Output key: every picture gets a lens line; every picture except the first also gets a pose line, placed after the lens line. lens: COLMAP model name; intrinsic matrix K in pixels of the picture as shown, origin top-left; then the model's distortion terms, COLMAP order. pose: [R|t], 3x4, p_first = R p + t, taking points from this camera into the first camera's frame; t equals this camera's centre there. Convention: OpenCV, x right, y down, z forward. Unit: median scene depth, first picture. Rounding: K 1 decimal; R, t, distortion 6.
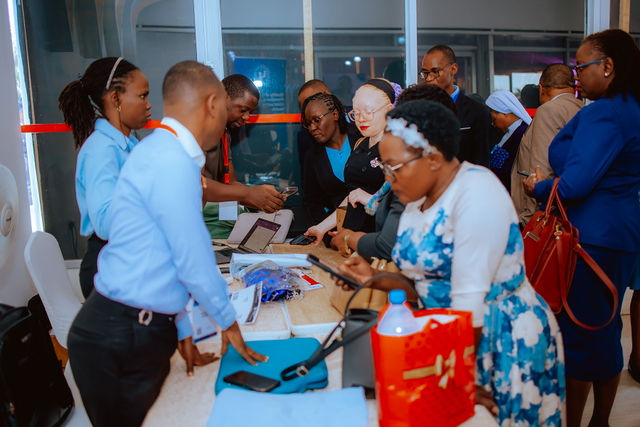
lens RADIAL K [[644.5, 0, 320.2], [0, 644.5, 190.2], [0, 0, 1]] dist [-0.058194, 0.005869]
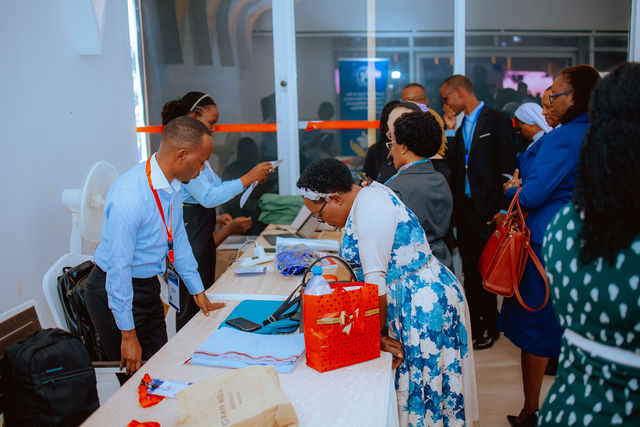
lens RADIAL K [[617.3, 0, 320.0], [0, 617.3, 213.5], [0, 0, 1]] dist [-0.142563, 0.009841]
pose [[0.982482, 0.039152, -0.182201, 0.314234], [-0.028910, 0.997867, 0.058535, -0.040622], [0.184104, -0.052242, 0.981517, -0.325486]]
